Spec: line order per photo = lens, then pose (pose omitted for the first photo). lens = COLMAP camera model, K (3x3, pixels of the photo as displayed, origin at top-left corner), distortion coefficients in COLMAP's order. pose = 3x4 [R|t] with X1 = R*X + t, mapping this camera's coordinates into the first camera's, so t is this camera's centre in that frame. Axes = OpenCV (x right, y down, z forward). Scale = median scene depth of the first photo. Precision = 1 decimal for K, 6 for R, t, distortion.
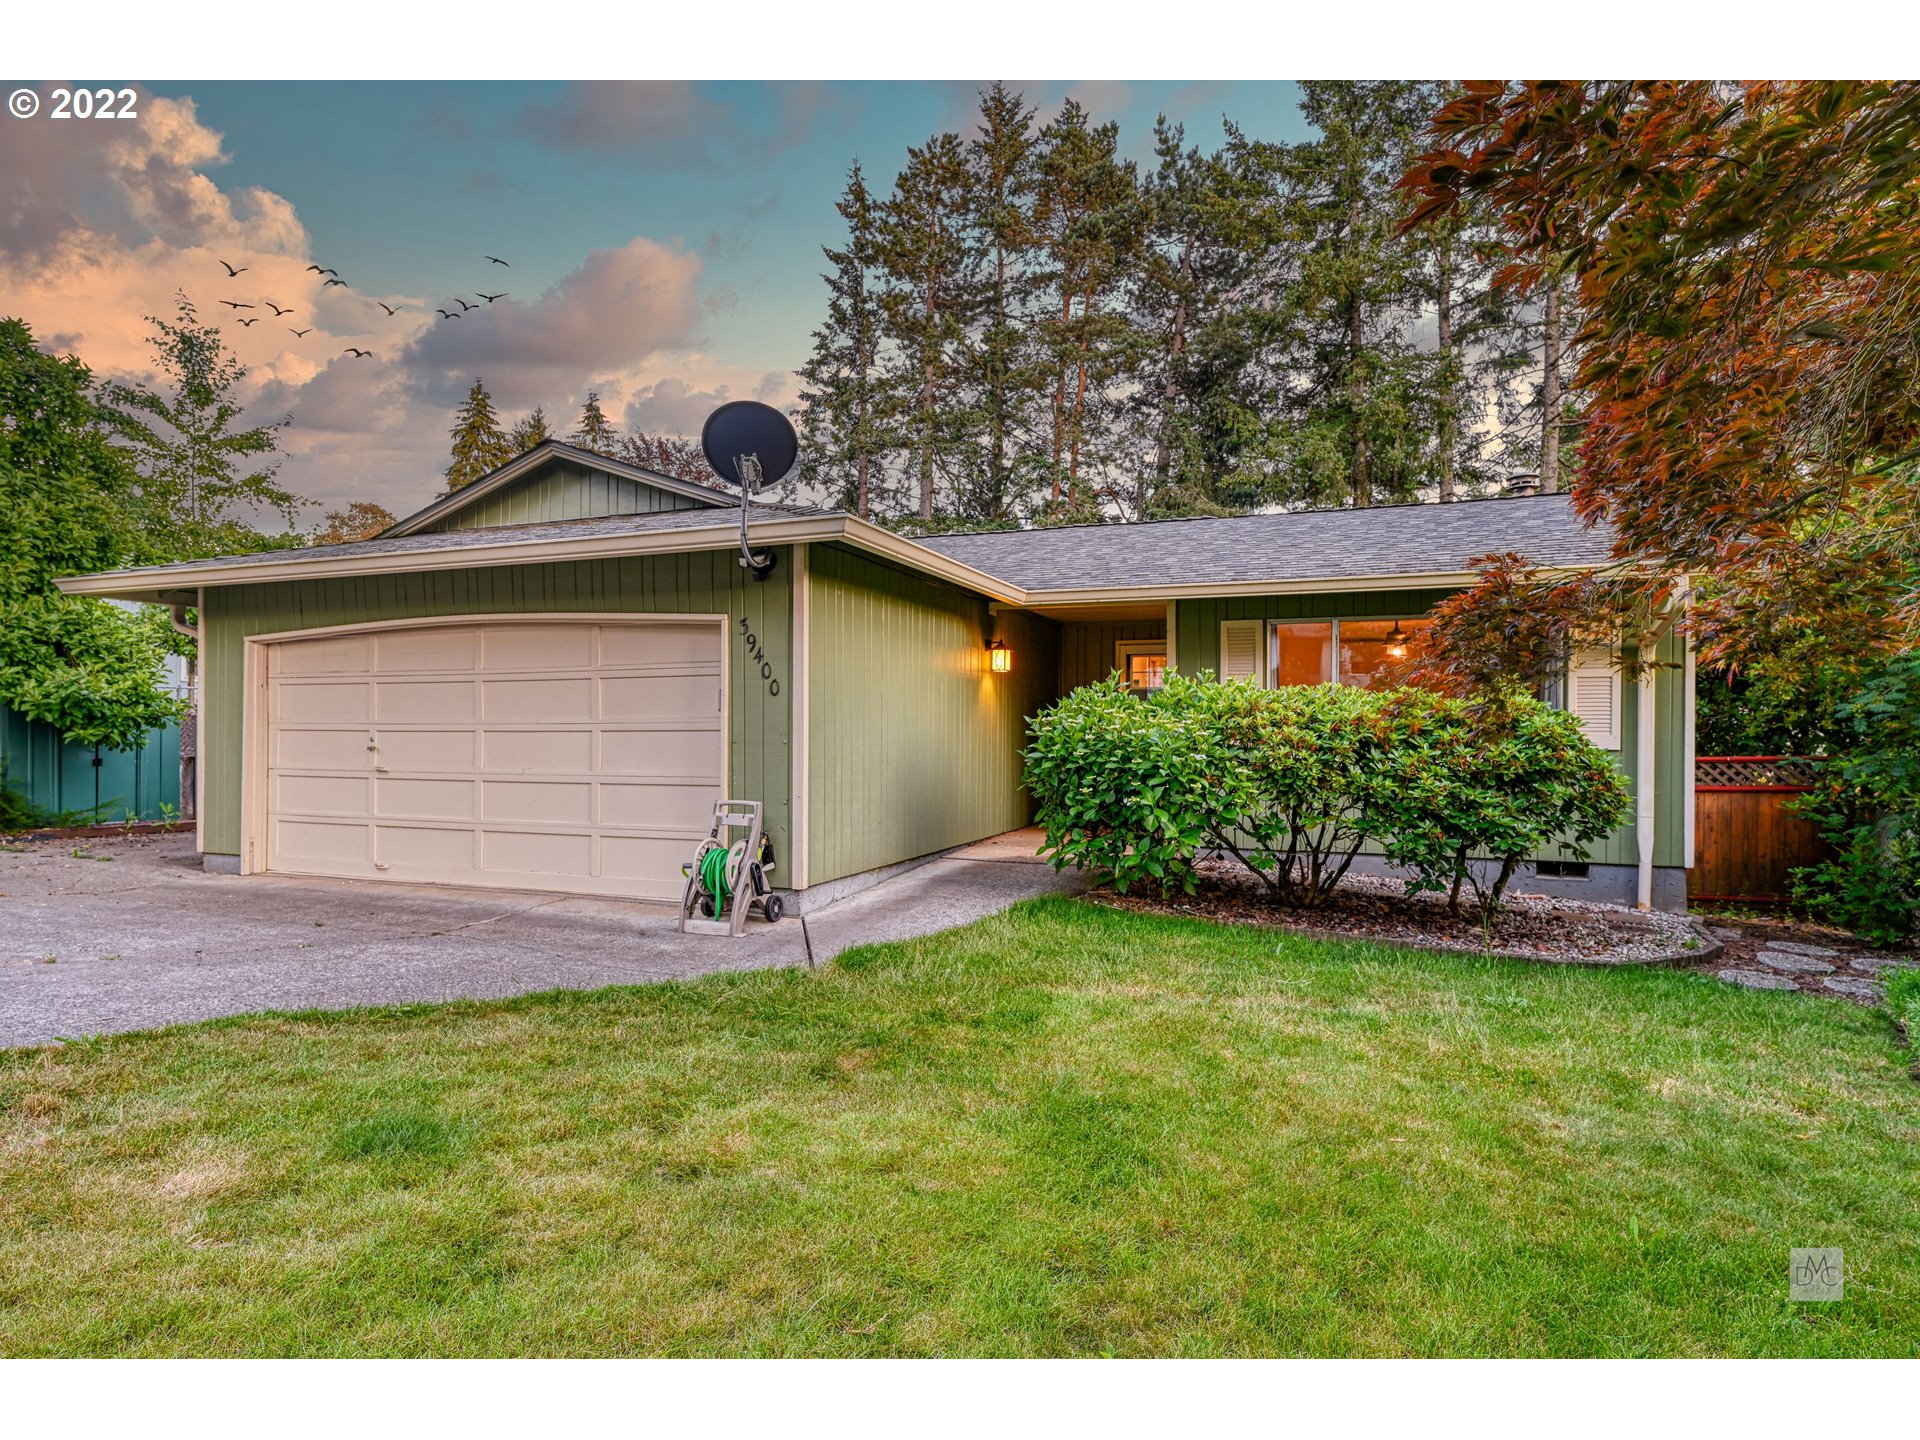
lens RADIAL K [[1004.1, 0, 960.0], [0, 1004.1, 720.0], [0, 0, 1]] dist [0.000439, 0.000531]
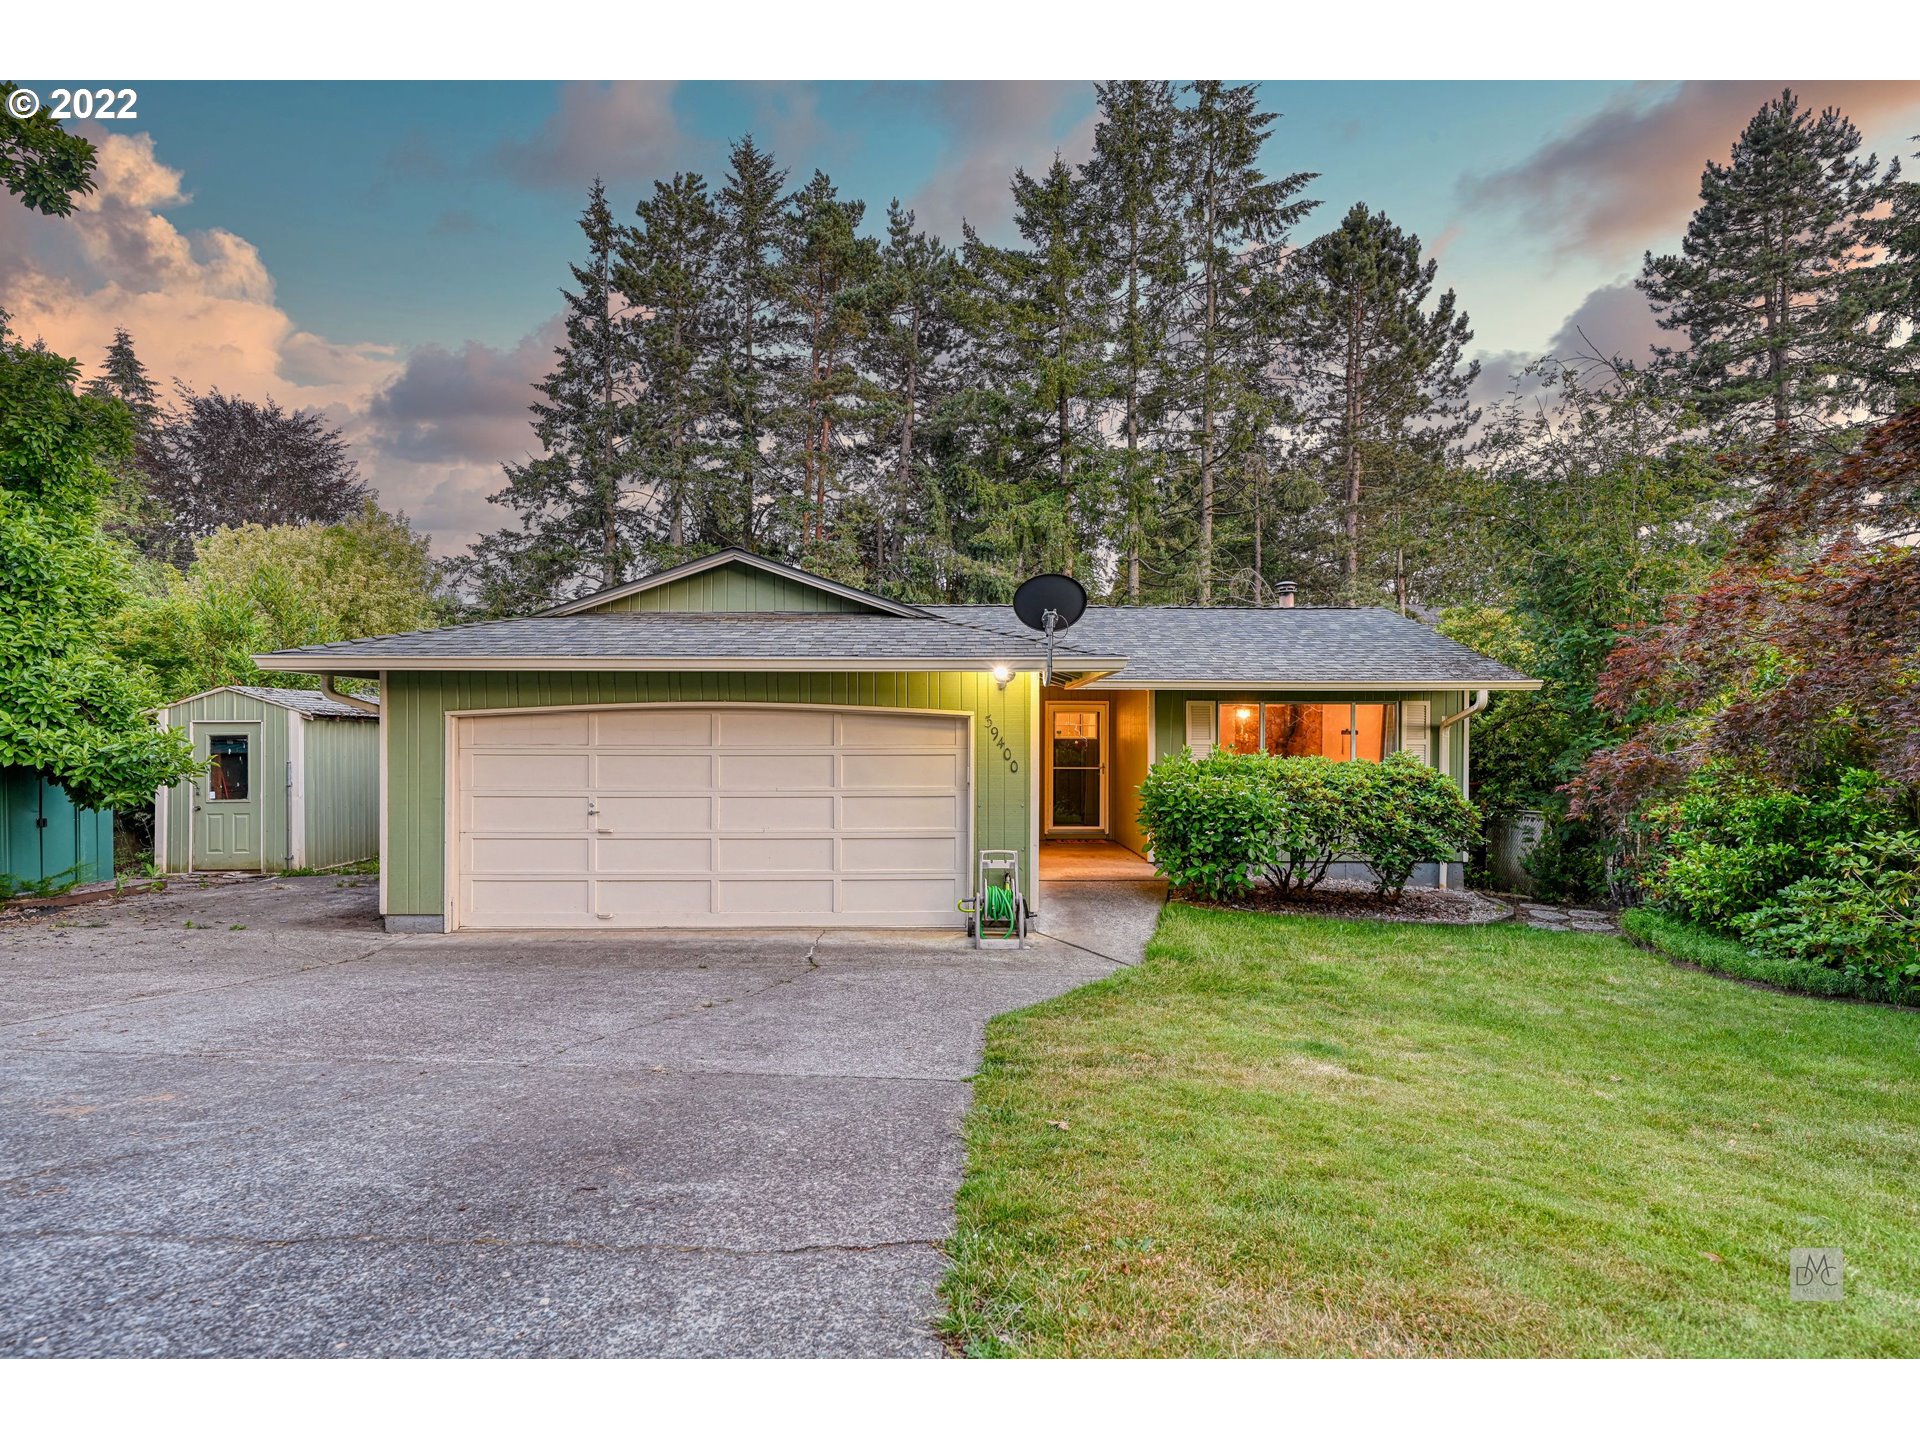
lens RADIAL K [[974.1, 0, 960.0], [0, 974.1, 720.0], [0, 0, 1]] dist [-0.000406, 0.000360]
pose [[0.932609, 0.003814, 0.360869, -0.122610], [-0.001579, 0.999978, -0.006488, -0.014470], [-0.360886, 0.005481, 0.932594, -0.037037]]
